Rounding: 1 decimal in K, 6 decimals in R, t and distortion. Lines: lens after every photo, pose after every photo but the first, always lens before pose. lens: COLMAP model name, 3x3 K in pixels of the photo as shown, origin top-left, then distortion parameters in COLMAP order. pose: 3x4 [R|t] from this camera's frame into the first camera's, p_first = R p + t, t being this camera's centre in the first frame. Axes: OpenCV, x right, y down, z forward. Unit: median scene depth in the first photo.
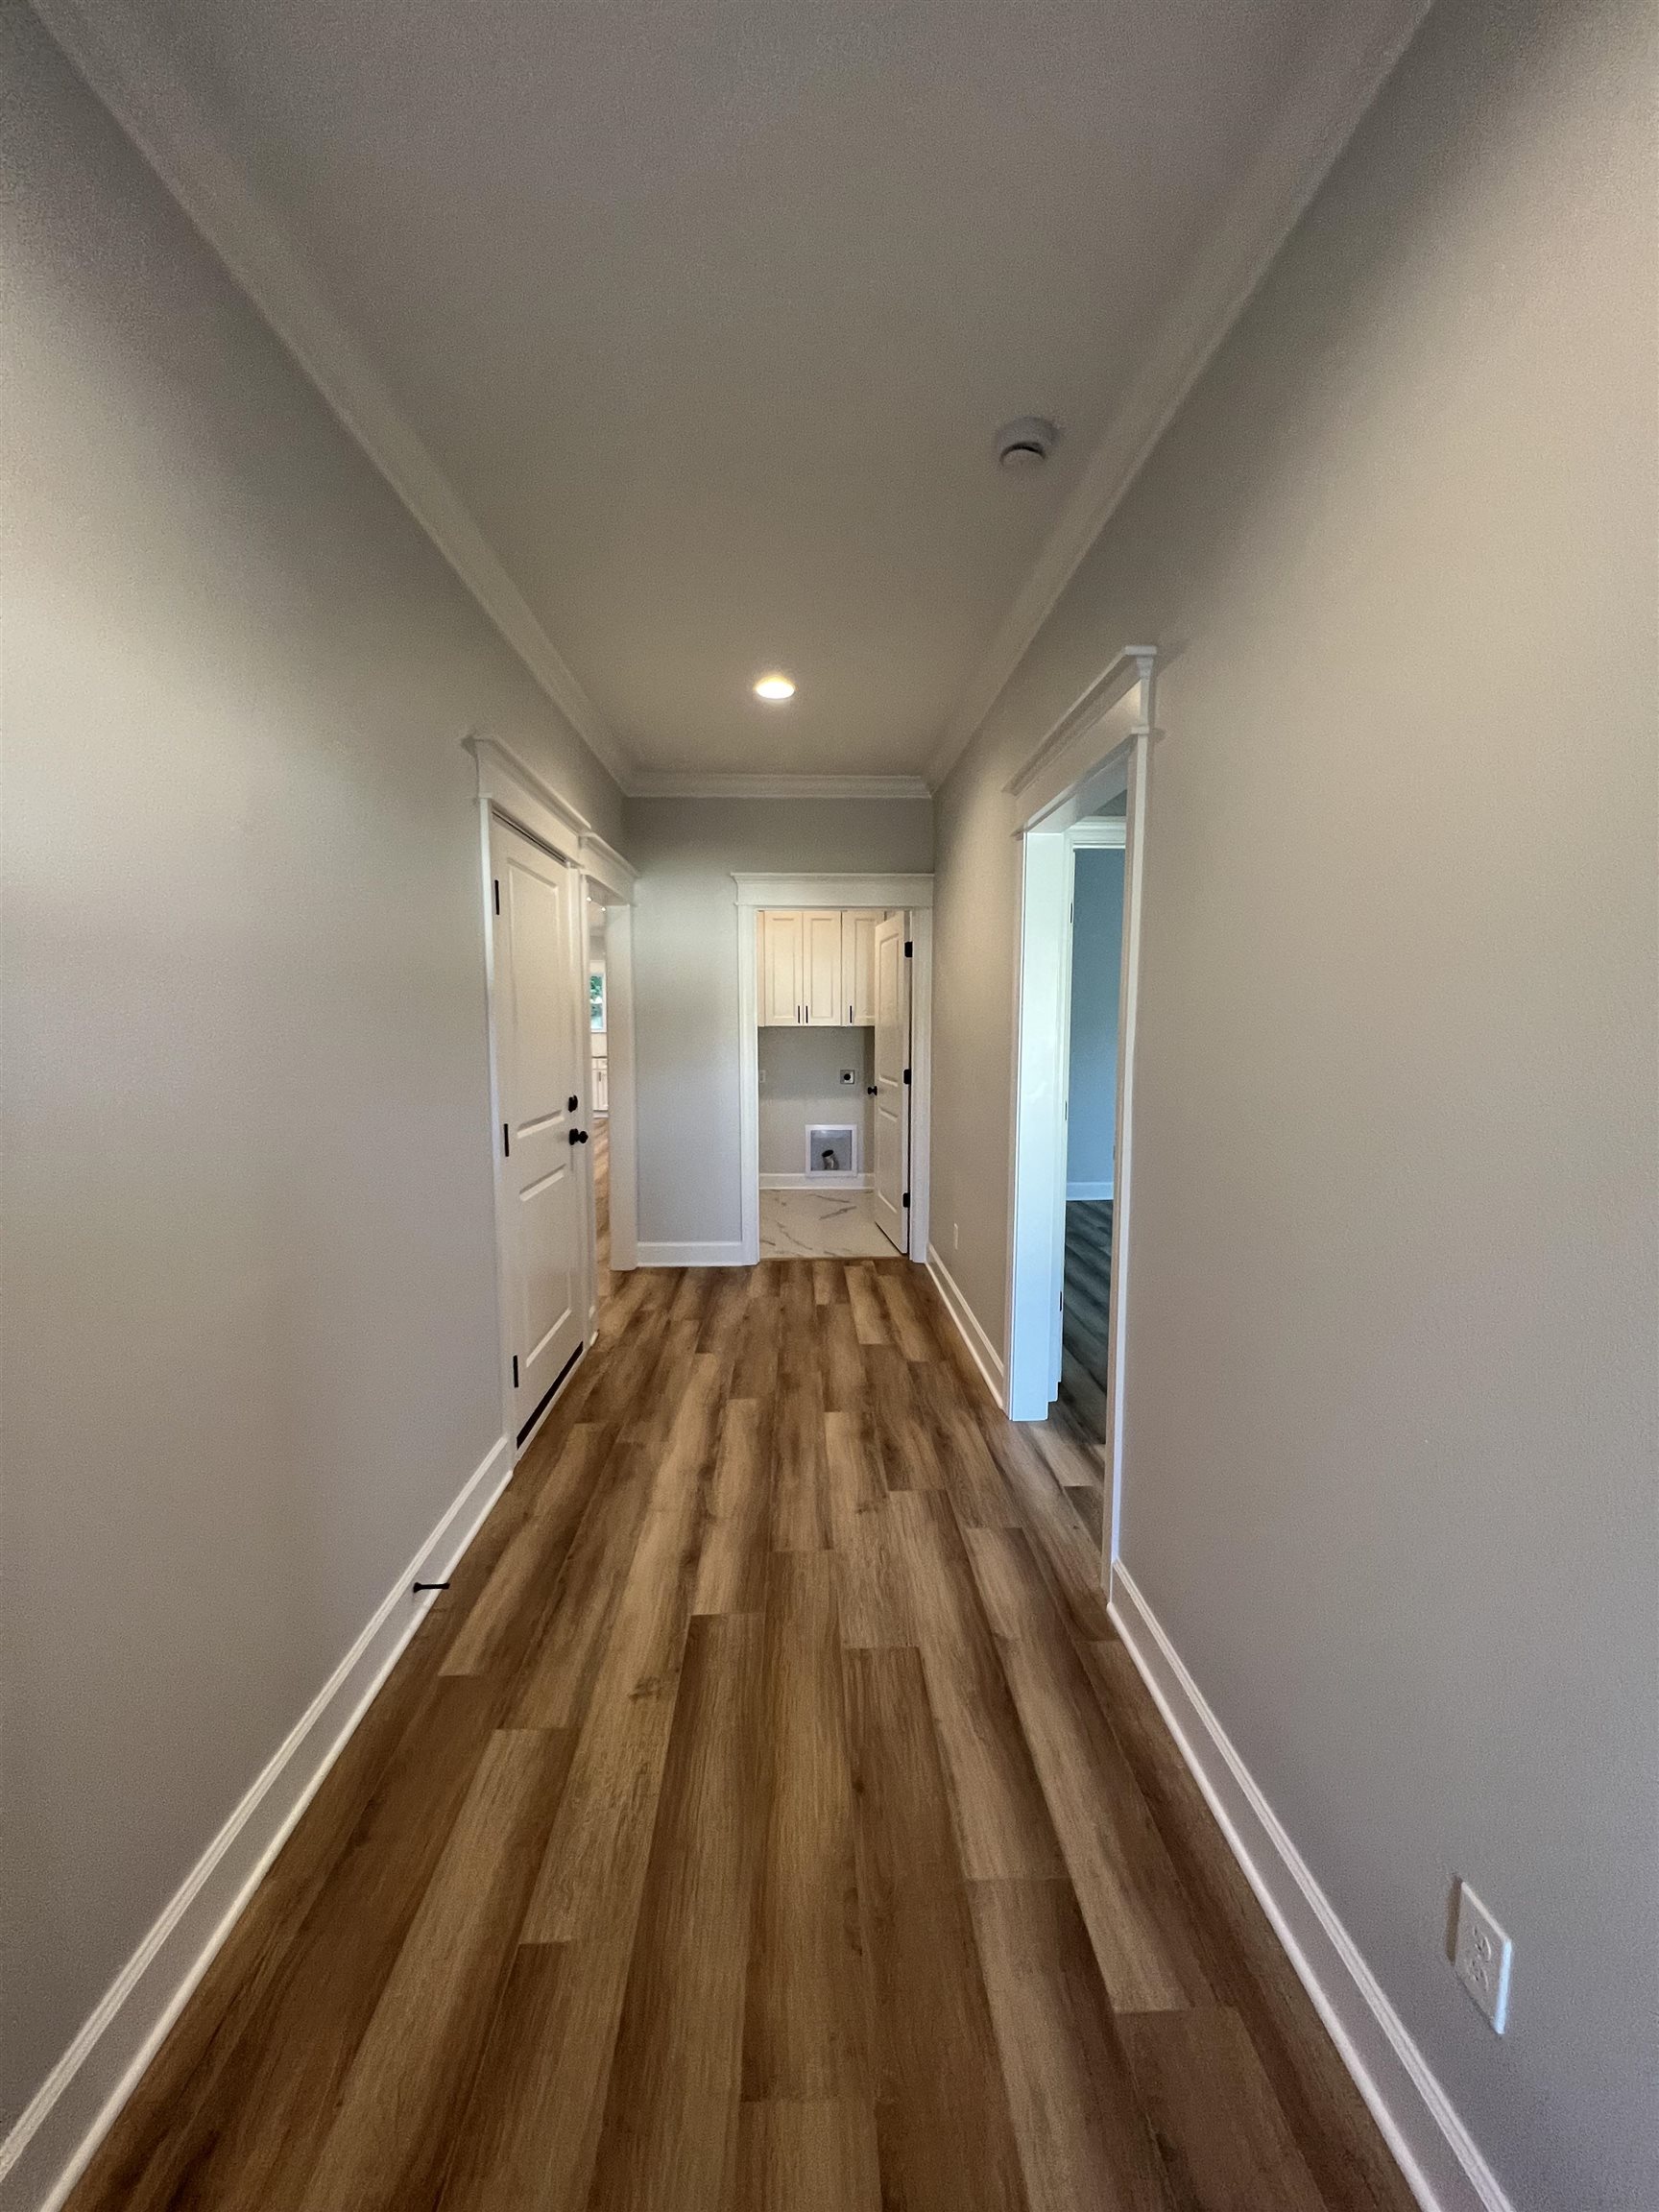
lens RADIAL K [[880.8, 0, 827.7], [0, 880.8, 1101.3], [0, 0, 1]] dist [-0.000244, -0.000254]
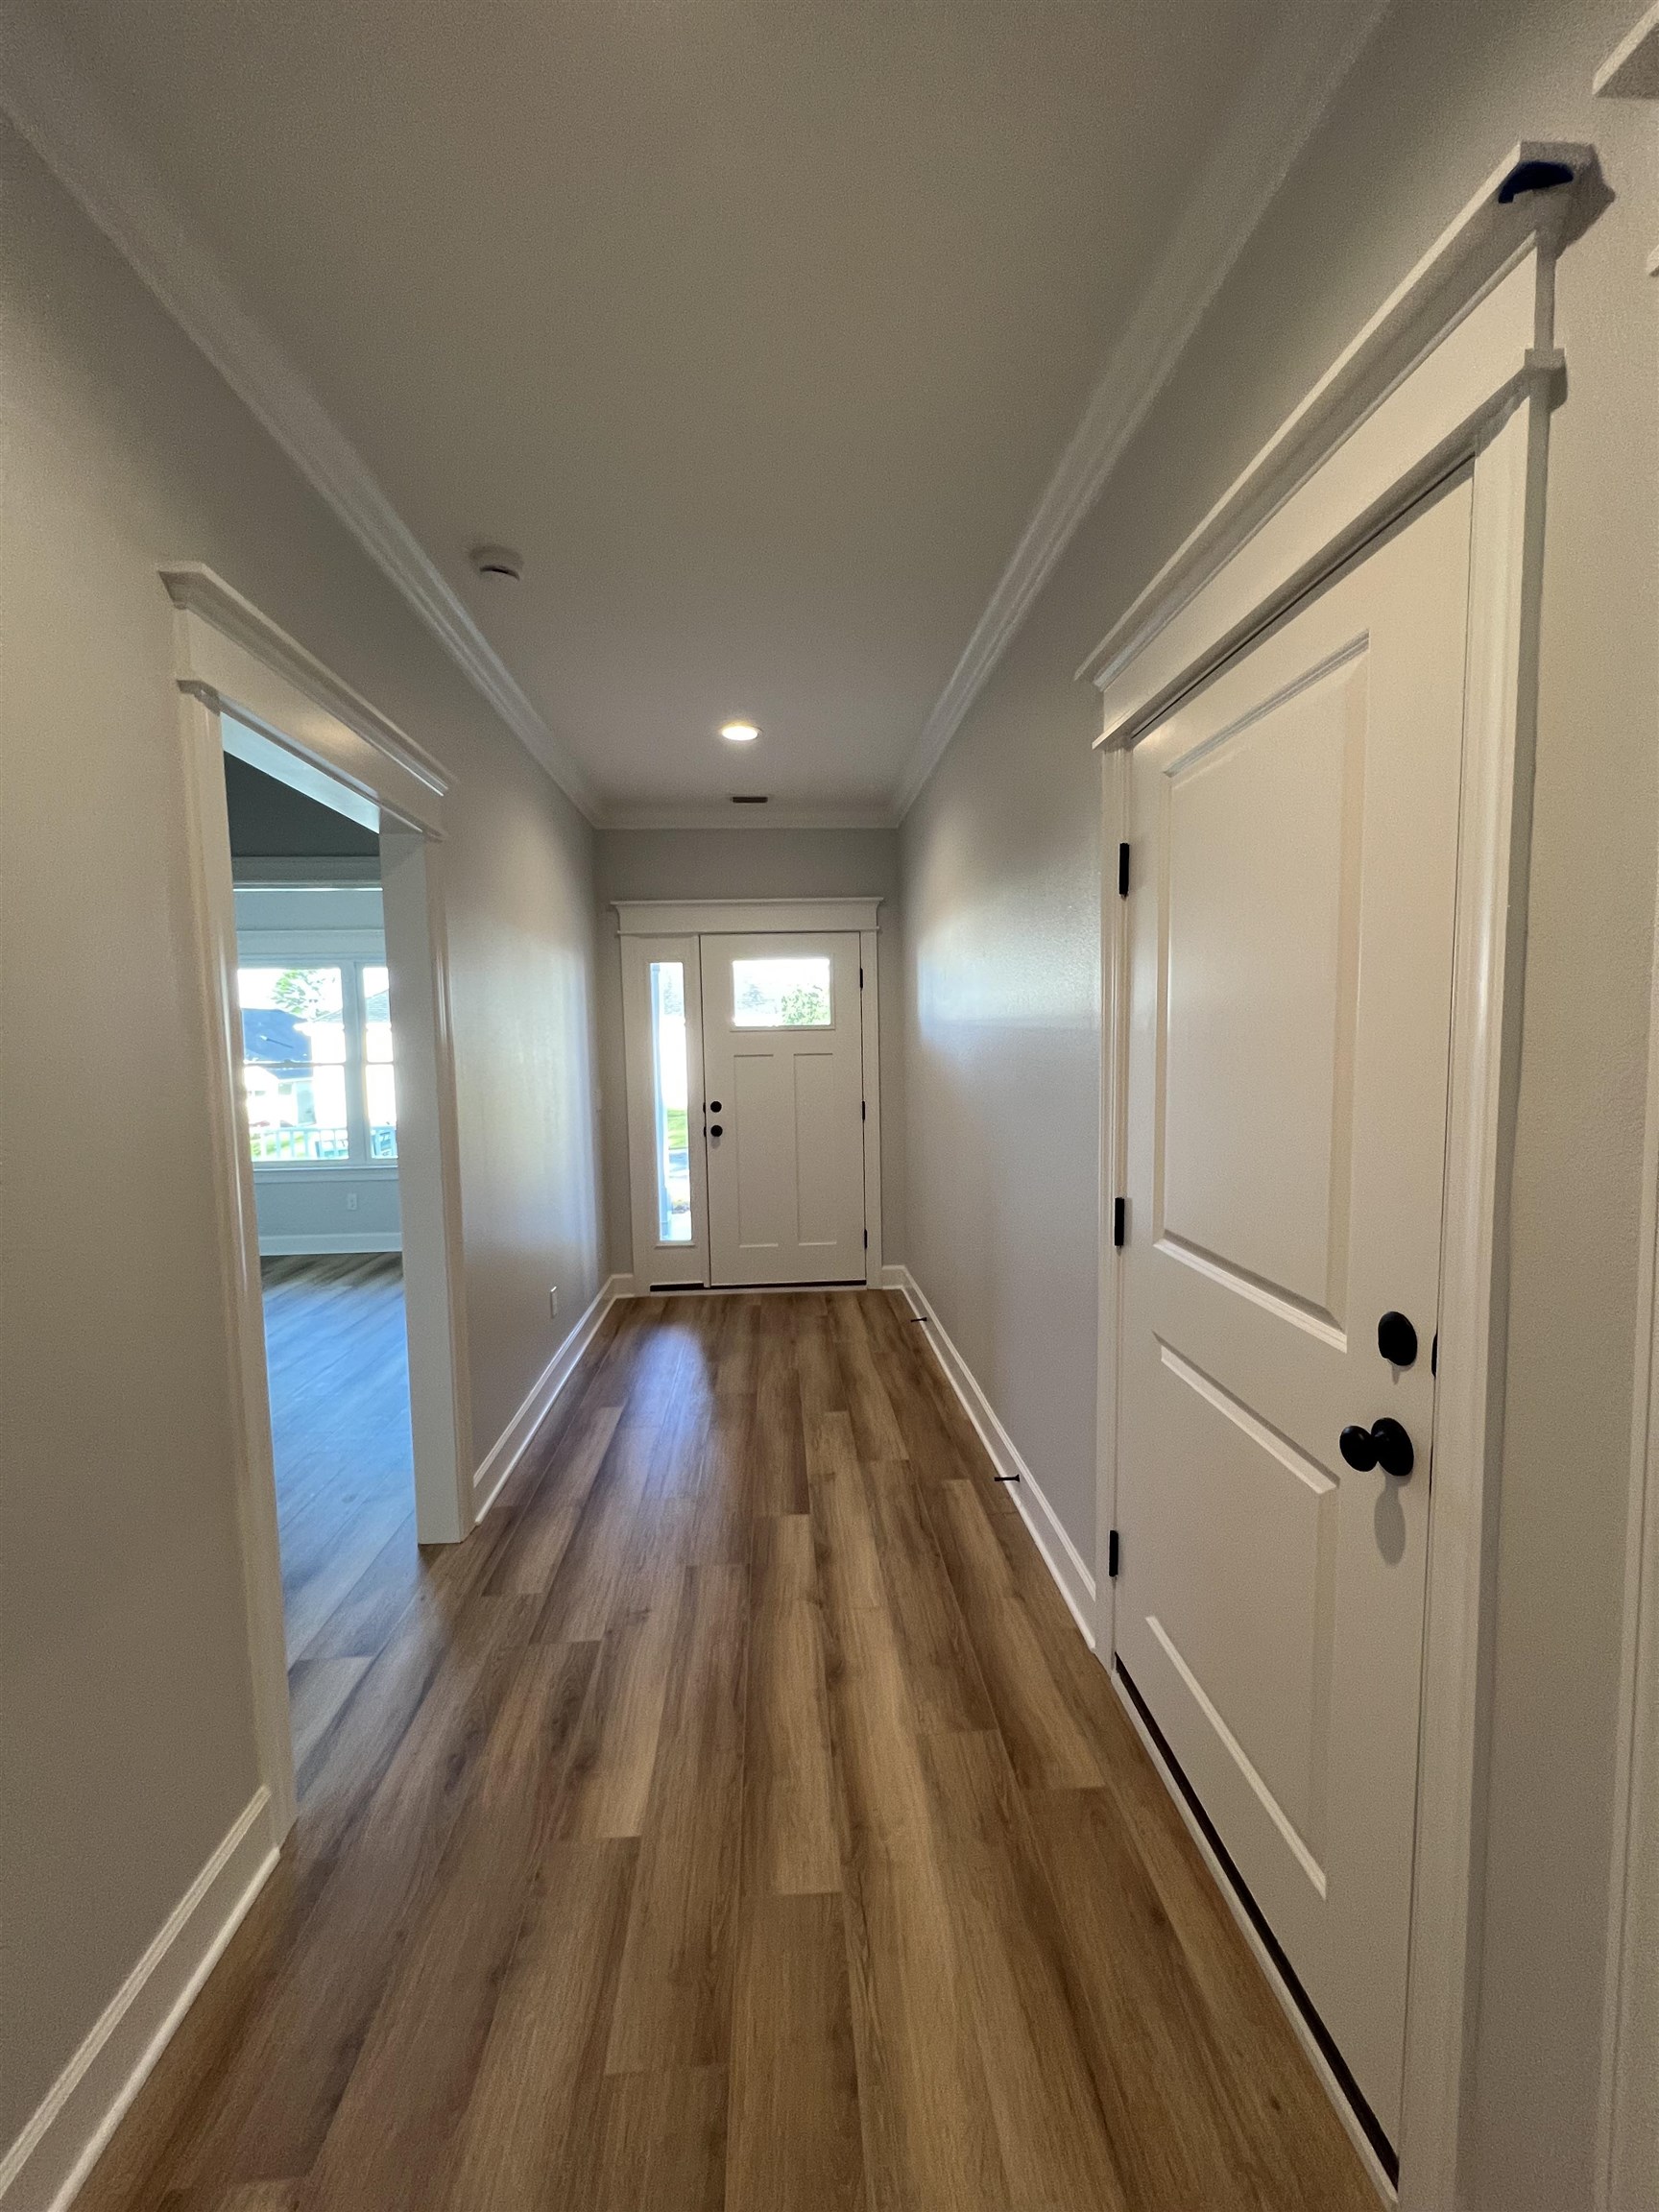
lens RADIAL K [[880.8, 0, 827.7], [0, 880.8, 1101.3], [0, 0, 1]] dist [-0.000244, -0.000254]
pose [[-0.999451, 0.022326, -0.024461, -0.131958], [0.018111, 0.986836, 0.160708, -0.172792], [0.027727, 0.160177, -0.986699, 1.758739]]
